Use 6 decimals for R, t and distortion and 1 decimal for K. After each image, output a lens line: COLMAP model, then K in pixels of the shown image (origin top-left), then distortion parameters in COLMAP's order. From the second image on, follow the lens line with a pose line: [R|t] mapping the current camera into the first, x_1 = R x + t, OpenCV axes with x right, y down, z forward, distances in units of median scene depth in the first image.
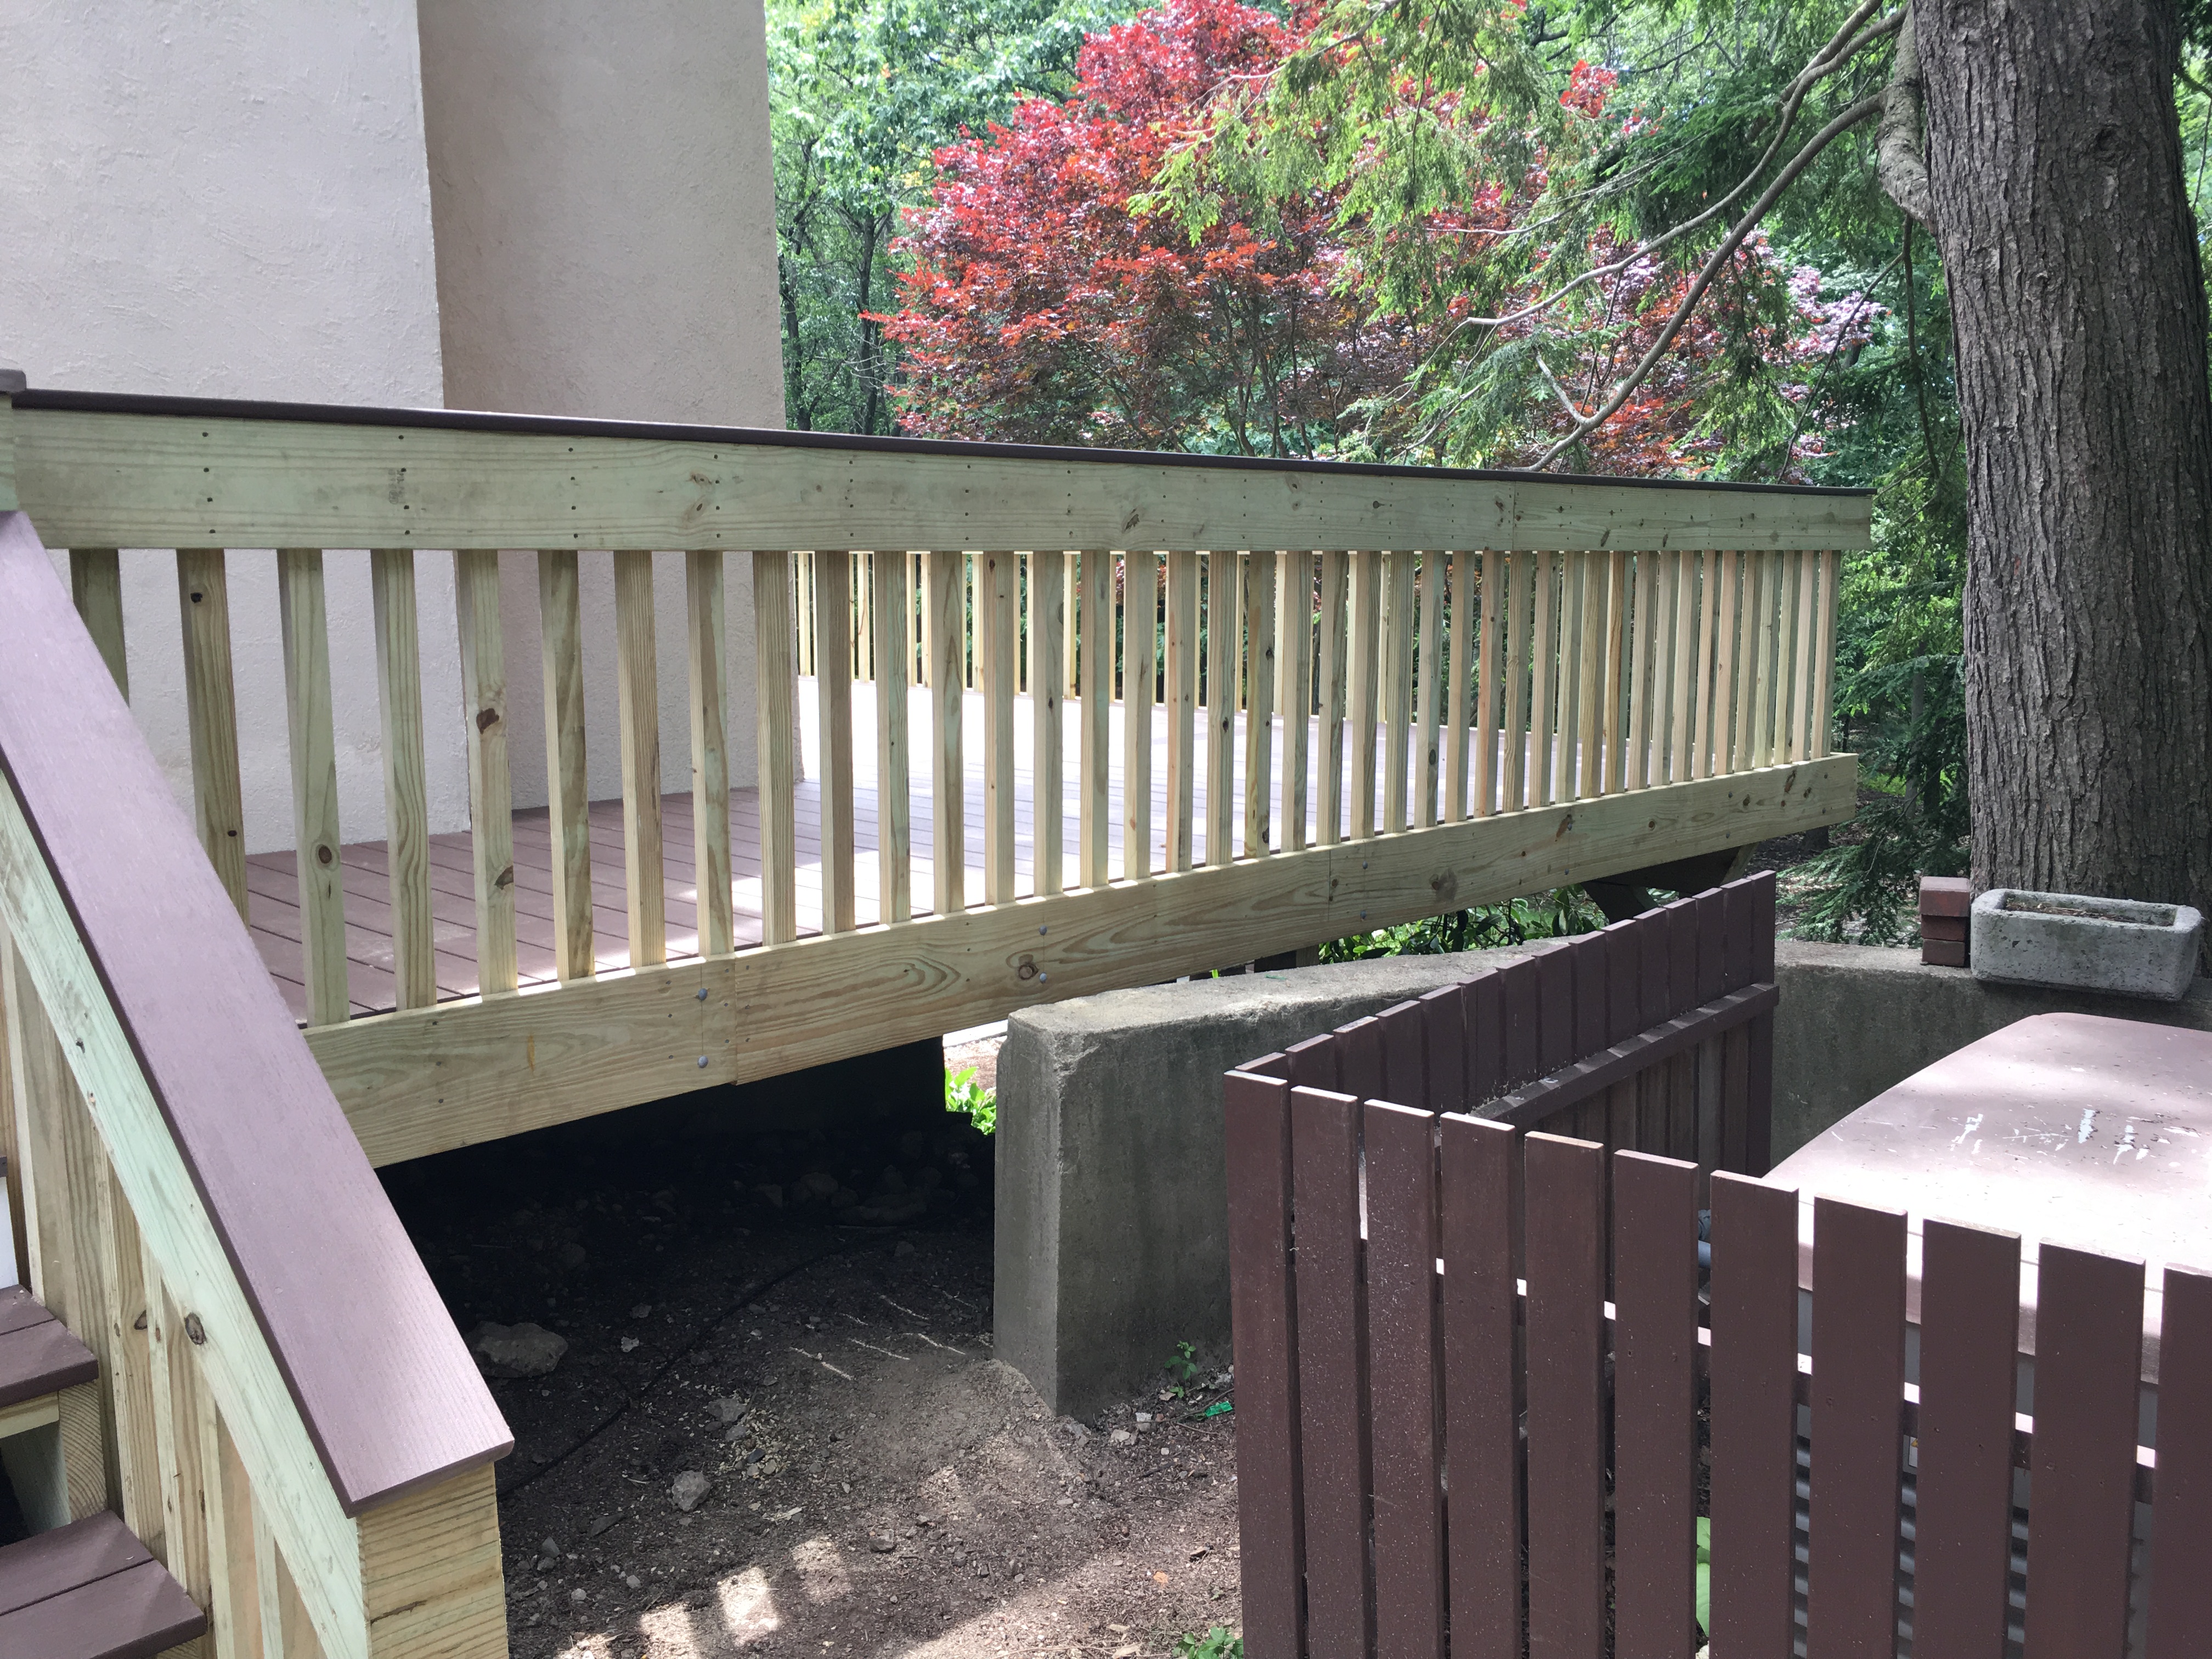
lens RADIAL K [[1882.2, 0, 1099.7], [0, 1882.2, 805.0], [0, 0, 1]] dist [0.070379, -0.059830]
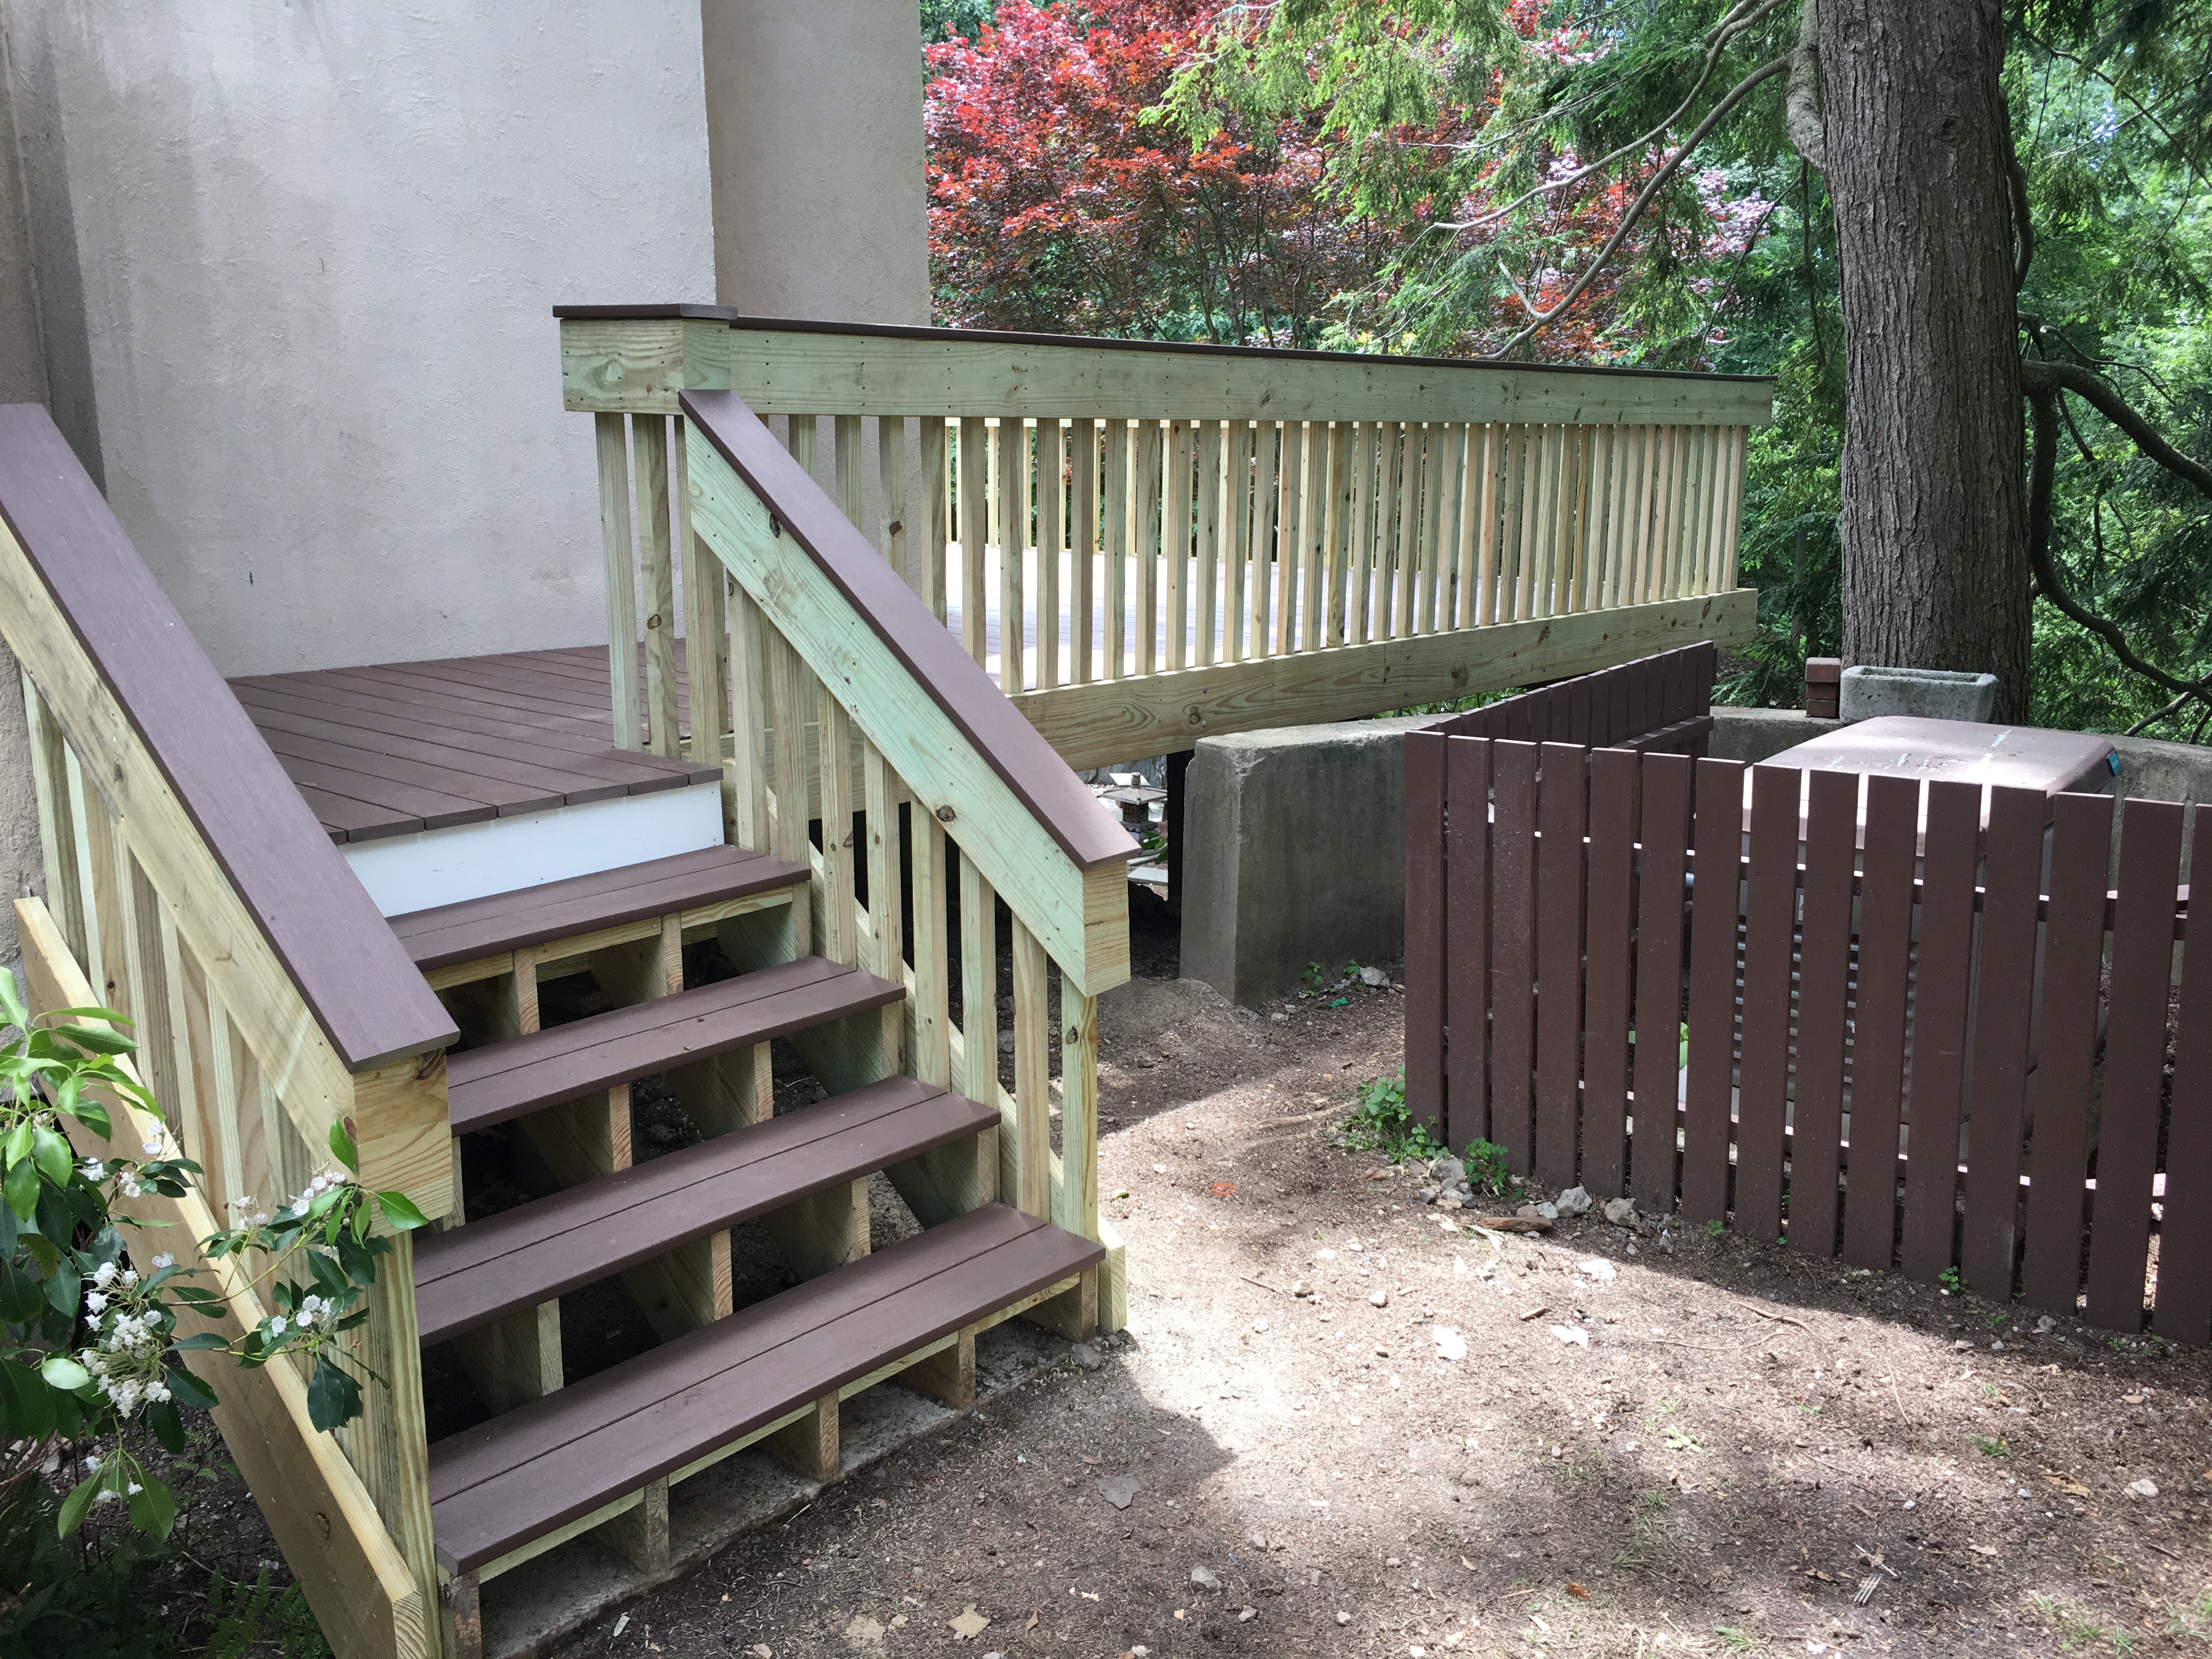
lens RADIAL K [[1888.5, 0, 1109.9], [0, 1888.5, 798.0], [0, 0, 1]] dist [0.069218, -0.025003]
pose [[0.998155, -0.004756, 0.060538, -0.149120], [0.001174, 0.998254, 0.059062, 0.050338], [-0.060714, -0.058882, 0.996417, -0.334643]]
